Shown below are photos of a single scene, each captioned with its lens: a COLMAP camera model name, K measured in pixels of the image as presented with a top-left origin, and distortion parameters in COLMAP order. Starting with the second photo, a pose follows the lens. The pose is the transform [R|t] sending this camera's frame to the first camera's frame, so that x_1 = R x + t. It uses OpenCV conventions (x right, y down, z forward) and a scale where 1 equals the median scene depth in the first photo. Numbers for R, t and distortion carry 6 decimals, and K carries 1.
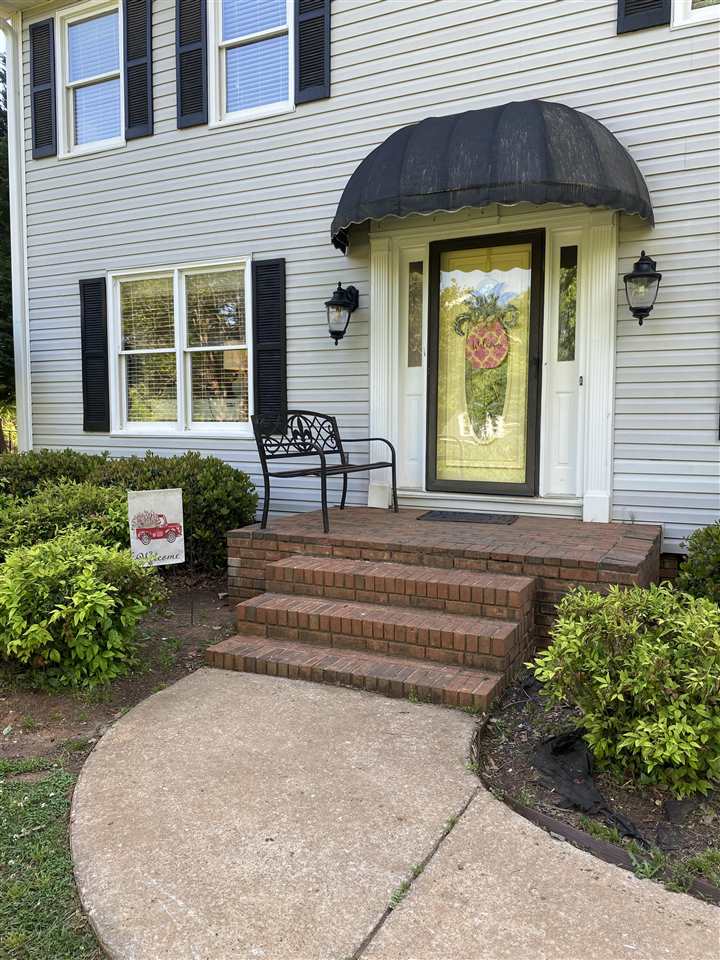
lens RADIAL K [[722.8, 0, 362.2], [0, 722.8, 453.7], [0, 0, 1]] dist [0.036369, -0.006781]
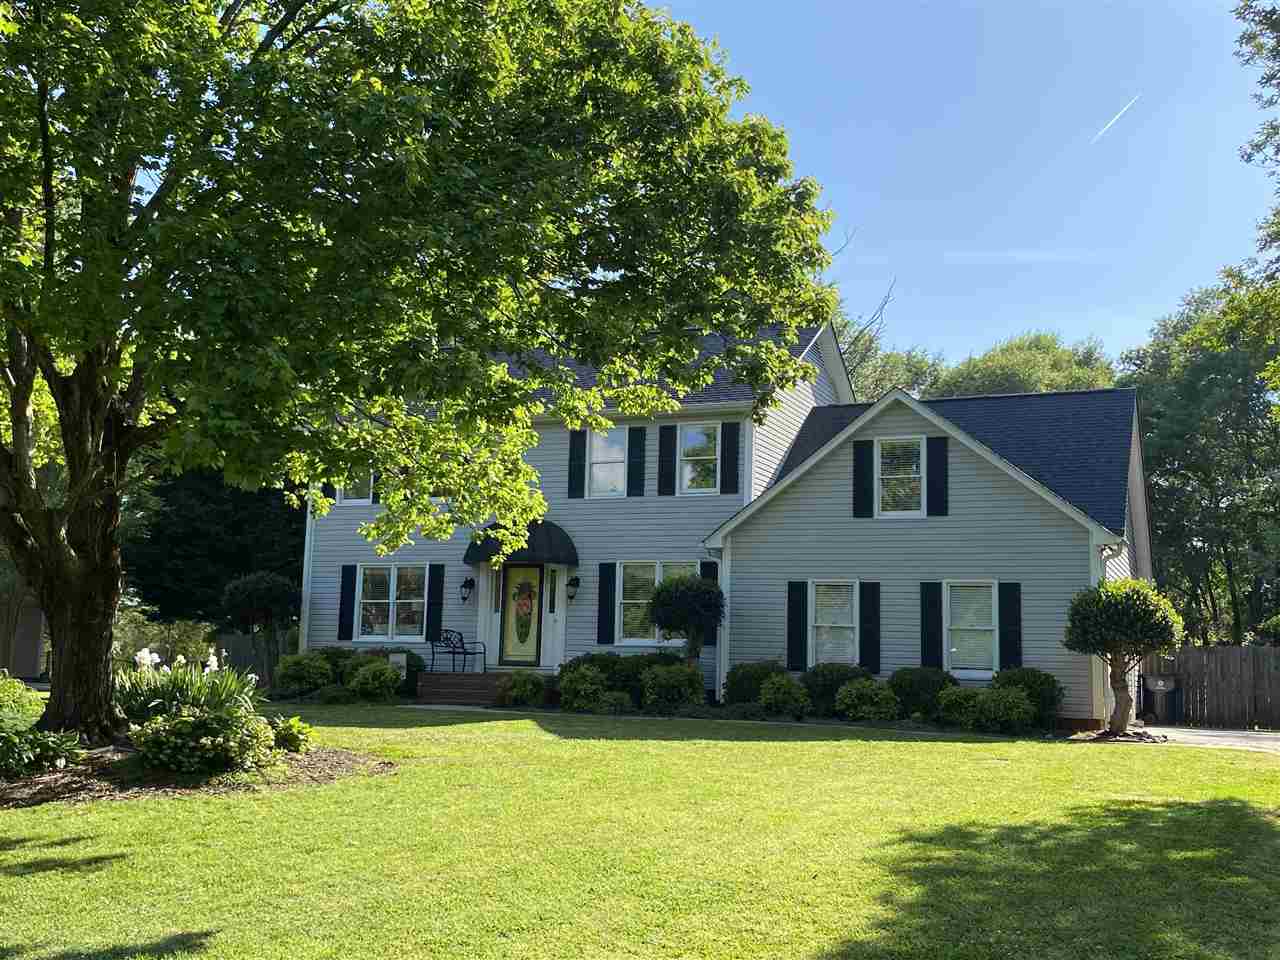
lens RADIAL K [[1349.2, 0, 640.0], [0, 1349.2, 480.0], [0, 0, 1]] dist [0.083096, -0.017622]
pose [[0.998312, 0.032373, 0.048223, 0.315275], [-0.022671, 0.981595, -0.189625, 0.283257], [-0.053474, 0.188211, 0.980672, -3.475191]]
